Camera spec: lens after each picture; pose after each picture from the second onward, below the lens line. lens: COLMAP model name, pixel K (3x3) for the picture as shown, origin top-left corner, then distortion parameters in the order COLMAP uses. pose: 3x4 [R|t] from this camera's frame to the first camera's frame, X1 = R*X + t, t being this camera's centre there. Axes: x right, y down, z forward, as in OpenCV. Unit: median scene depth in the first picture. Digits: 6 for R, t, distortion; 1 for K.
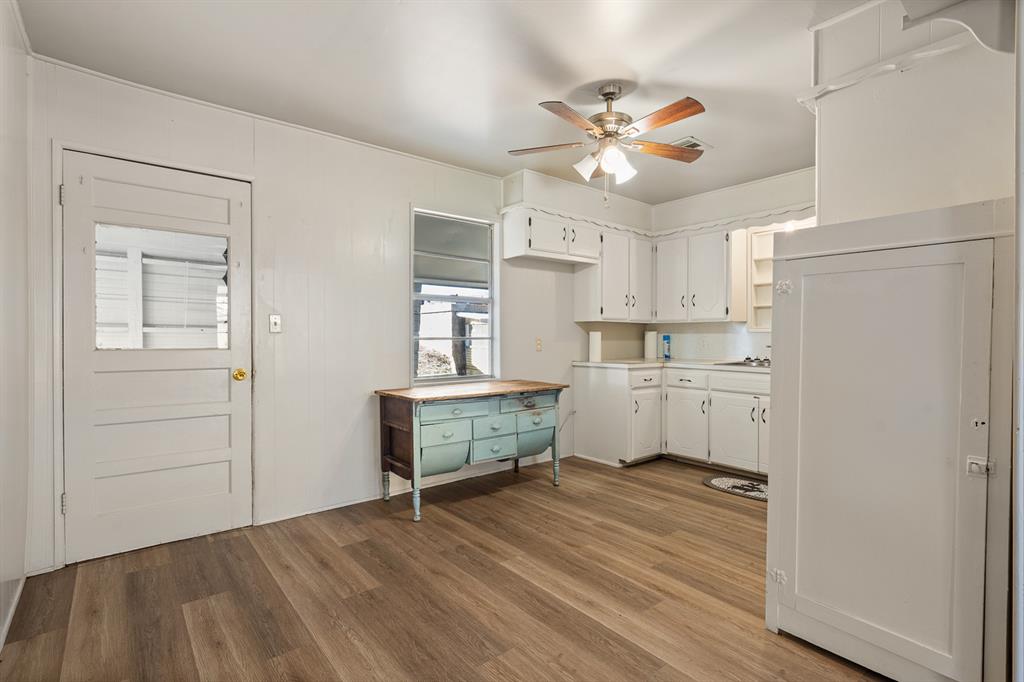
lens RADIAL K [[481.3, 0, 503.2], [0, 481.3, 348.6], [0, 0, 1]] dist [-0.000297, -0.000358]
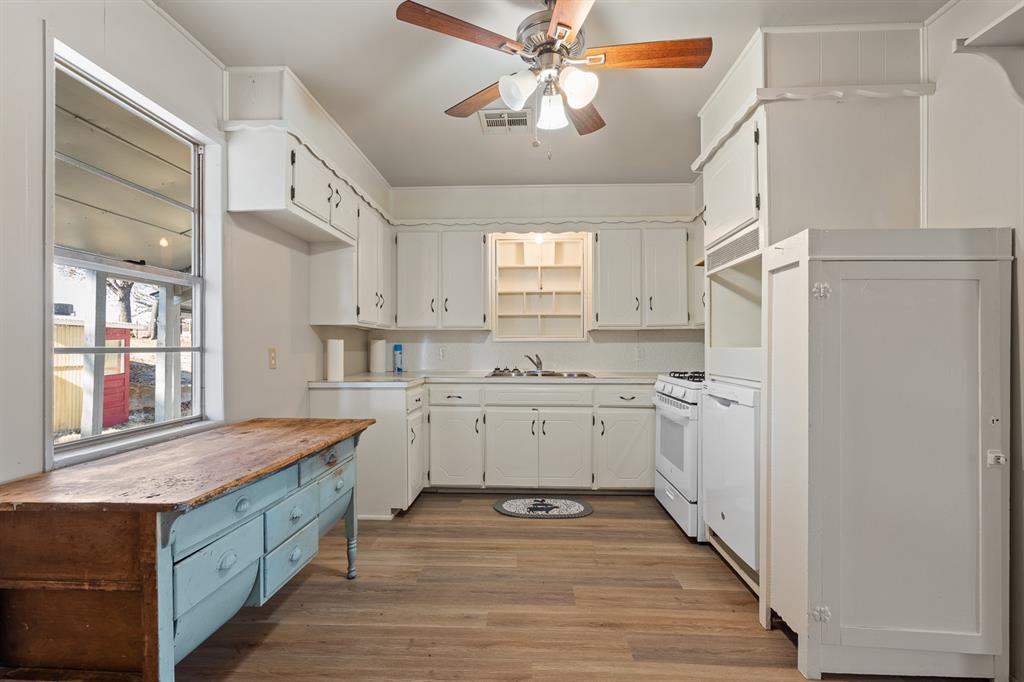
lens RADIAL K [[481.3, 0, 516.5], [0, 481.3, 349.8], [0, 0, 1]] dist [-0.000297, -0.000358]
pose [[0.655171, -0.006548, 0.755452, -0.221420], [0.020185, 0.999757, -0.008840, -0.009417], [-0.755211, 0.021040, 0.655144, 0.393563]]
